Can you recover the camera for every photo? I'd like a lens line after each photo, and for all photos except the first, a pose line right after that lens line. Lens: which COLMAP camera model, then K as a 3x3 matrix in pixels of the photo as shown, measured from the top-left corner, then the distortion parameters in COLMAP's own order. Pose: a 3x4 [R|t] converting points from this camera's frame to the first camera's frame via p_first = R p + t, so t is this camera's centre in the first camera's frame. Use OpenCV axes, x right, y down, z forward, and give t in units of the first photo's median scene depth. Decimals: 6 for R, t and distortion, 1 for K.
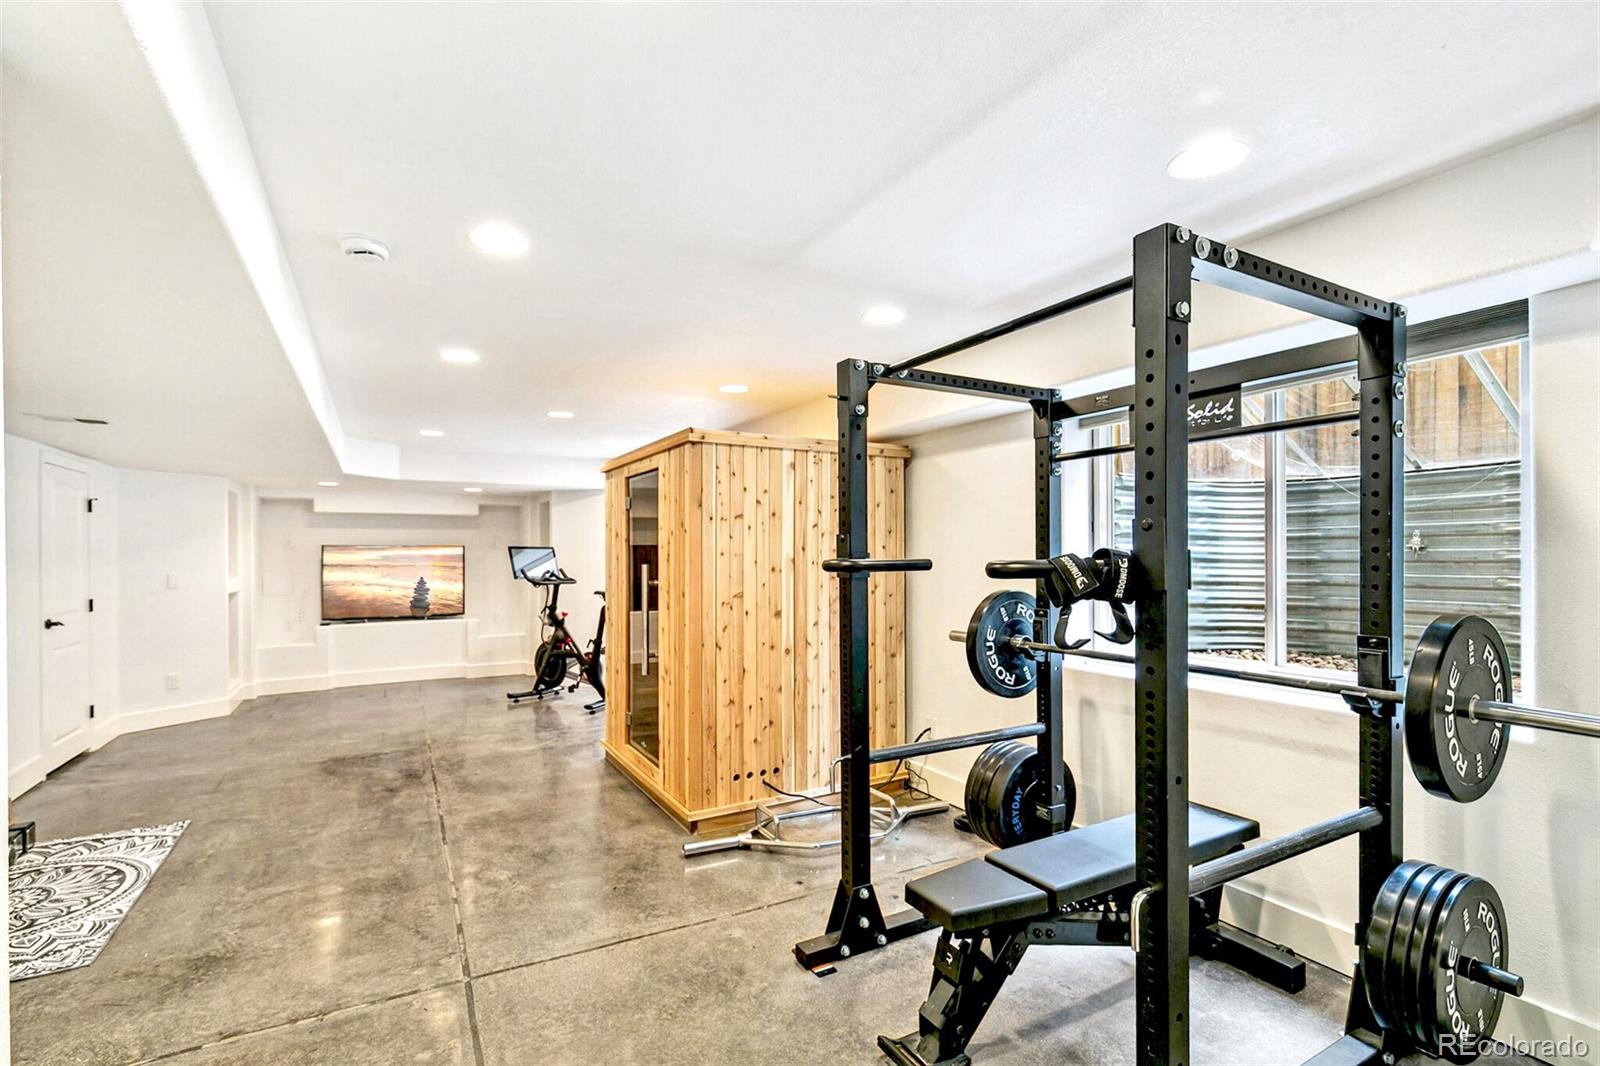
lens RADIAL K [[735.4, 0, 802.3], [0, 735.4, 568.4], [0, 0, 1]] dist [0.002570, 0.000050]
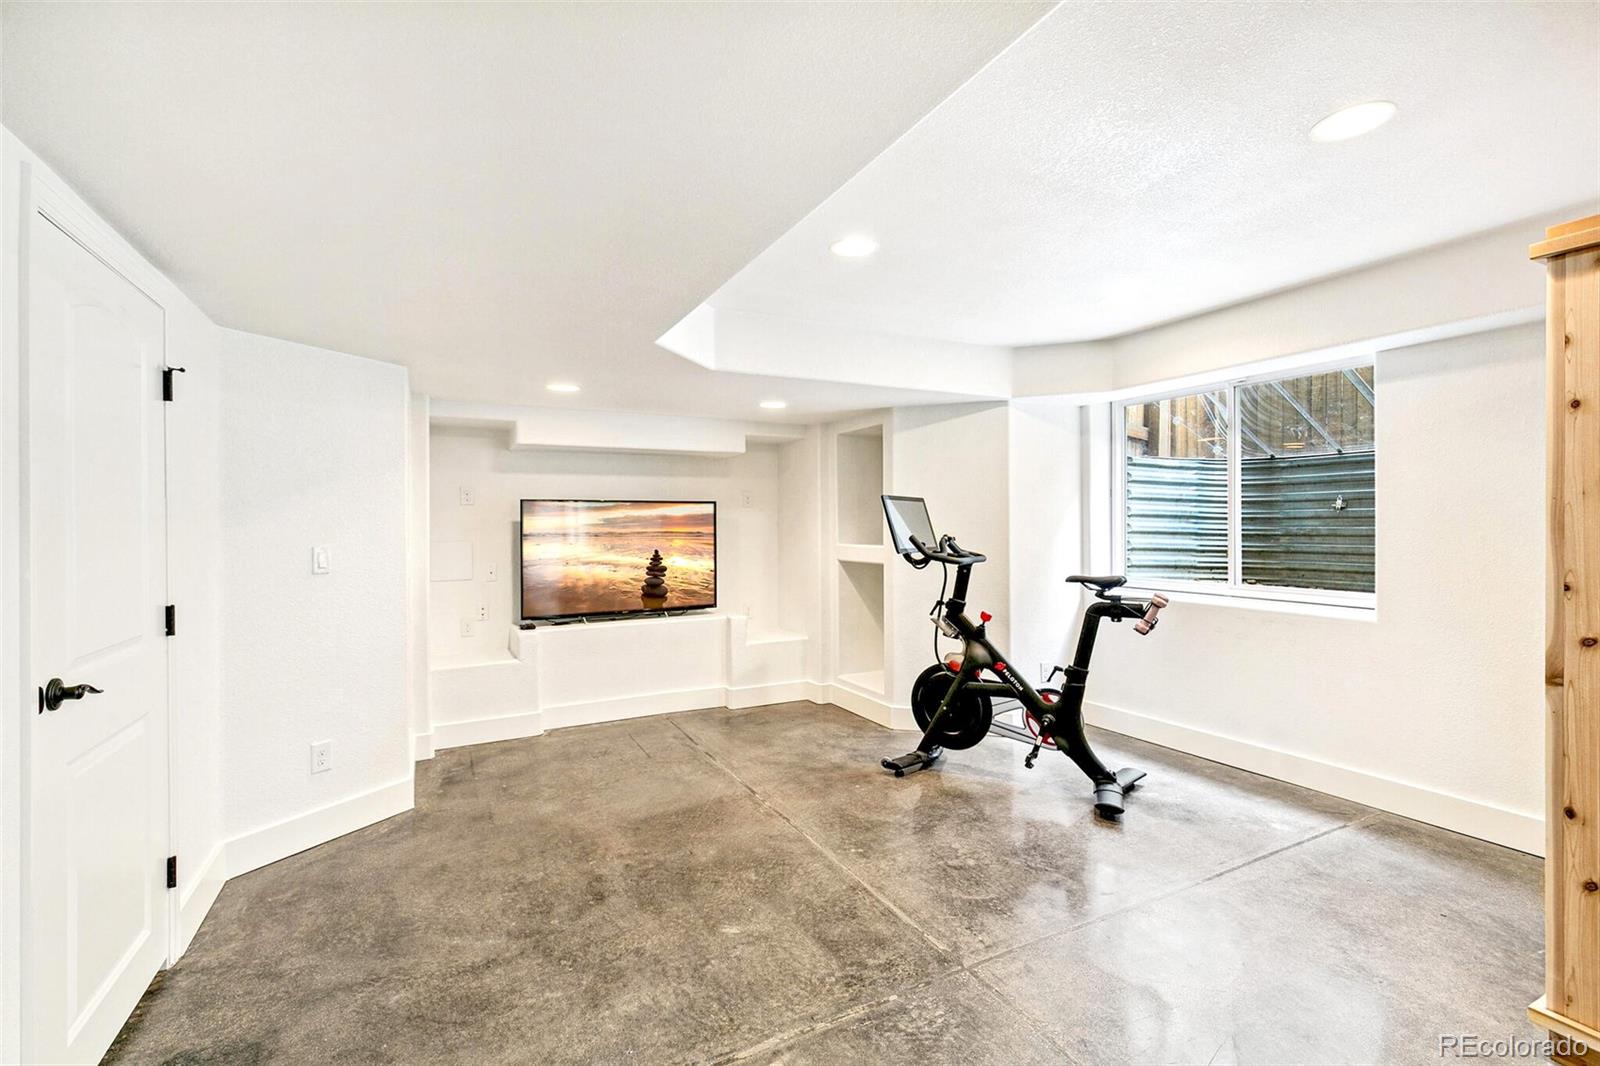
lens RADIAL K [[721.0, 0, 800.0], [0, 721.0, 533.0], [0, 0, 1]] dist [0.000140, 0.000101]
pose [[0.998782, -0.005076, -0.049075, -0.397609], [0.004791, 0.999971, -0.005916, 0.001574], [0.049103, 0.005673, 0.998778, 0.411805]]
